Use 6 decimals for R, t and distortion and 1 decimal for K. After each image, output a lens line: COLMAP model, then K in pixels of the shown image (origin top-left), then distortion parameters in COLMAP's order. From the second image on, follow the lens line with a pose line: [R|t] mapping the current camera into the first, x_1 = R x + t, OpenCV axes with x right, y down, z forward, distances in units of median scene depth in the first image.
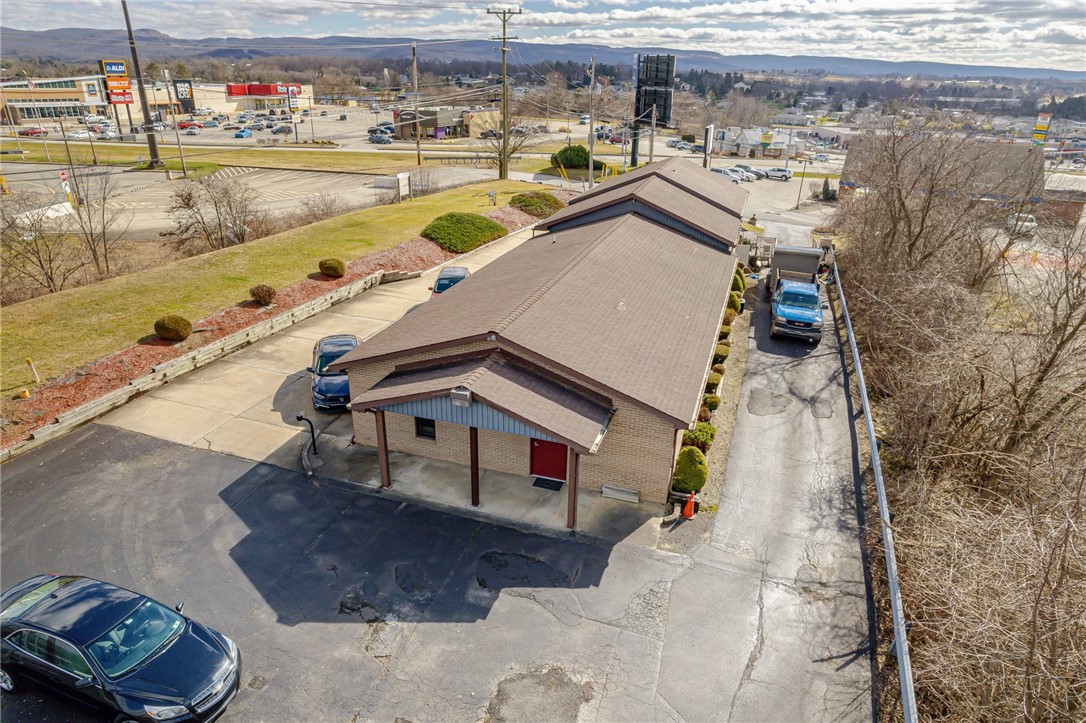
lens RADIAL K [[702.9, 0, 543.0], [0, 702.9, 361.5], [0, 0, 1]] dist [-0.038056, 0.001667]
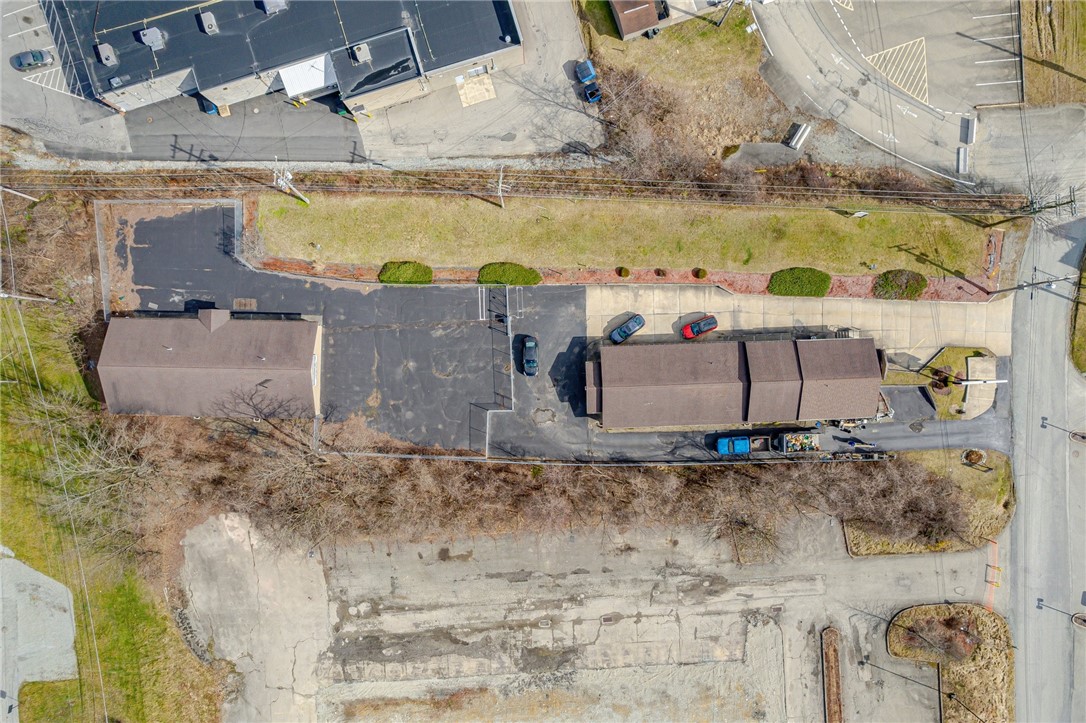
lens RADIAL K [[702.9, 0, 543.0], [0, 702.9, 361.5], [0, 0, 1]] dist [-0.038056, 0.001667]
pose [[0.342134, 0.939648, 0.002453, -0.315967], [-0.354254, 0.126568, 0.926544, -3.469416], [0.870315, -0.317871, 0.376178, -0.881337]]
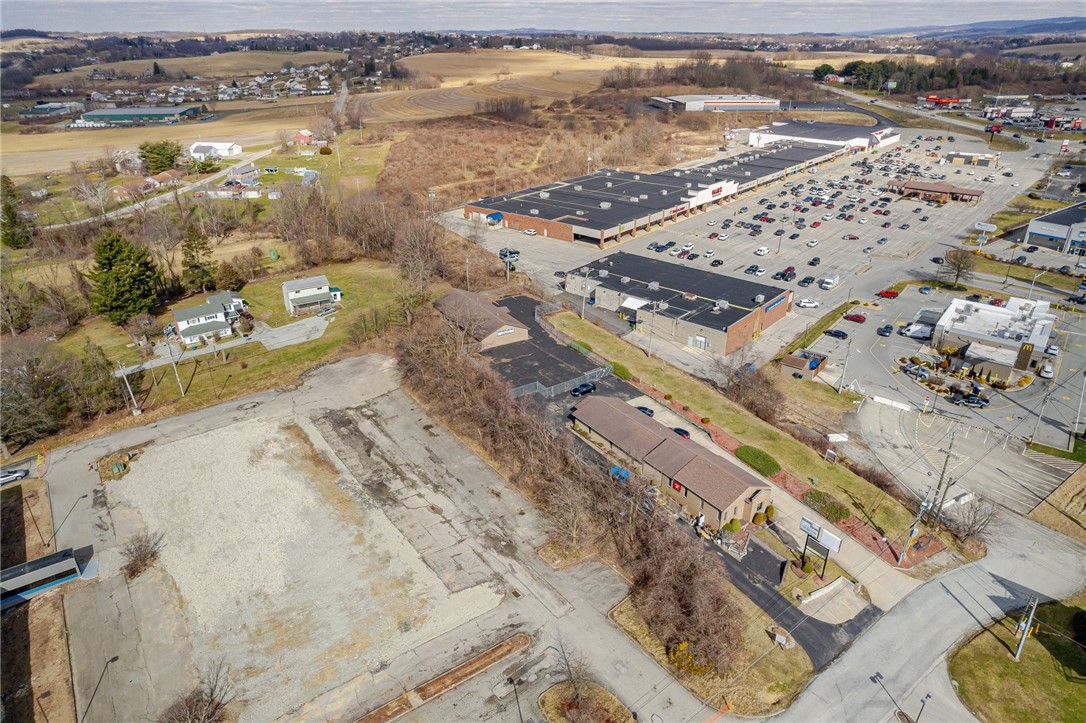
lens RADIAL K [[702.9, 0, 543.0], [0, 702.9, 361.5], [0, 0, 1]] dist [-0.038056, 0.001667]
pose [[-0.611718, 0.327489, -0.720106, 4.006824], [-0.314021, 0.734971, 0.601005, -3.363150], [0.726080, 0.593774, -0.346757, 2.200015]]
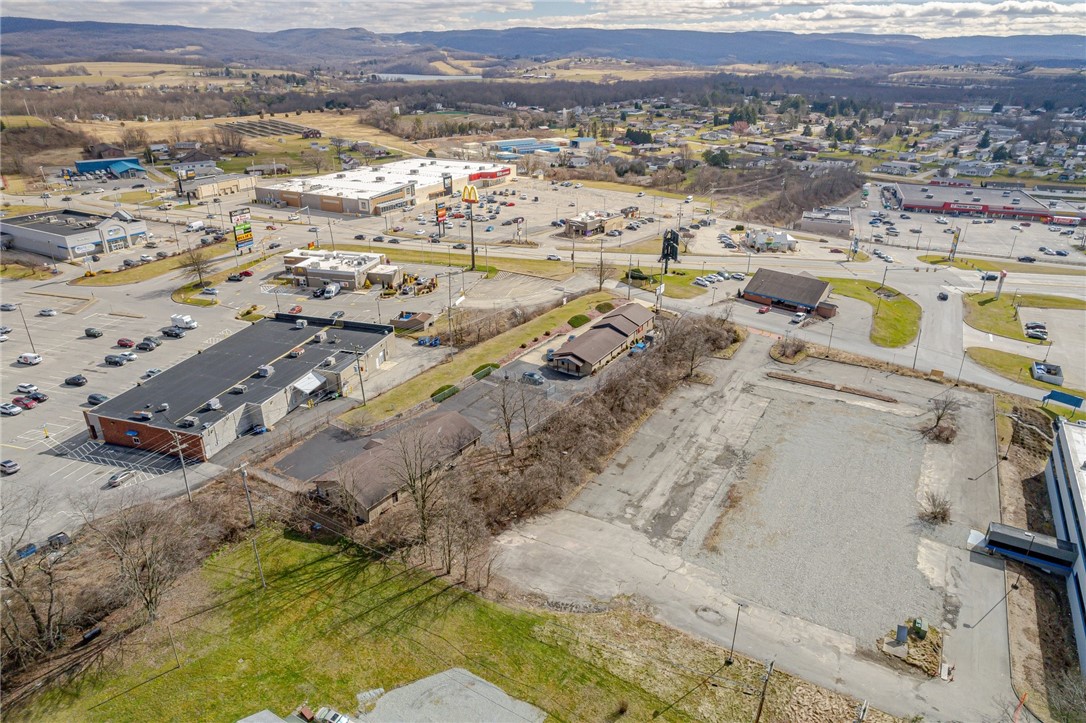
lens RADIAL K [[702.9, 0, 543.0], [0, 702.9, 361.5], [0, 0, 1]] dist [-0.038056, 0.001667]
pose [[0.972664, 0.083736, -0.216594, 1.122386], [-0.079263, 0.996424, 0.029271, -0.117121], [0.218270, -0.011303, 0.975823, -5.733768]]
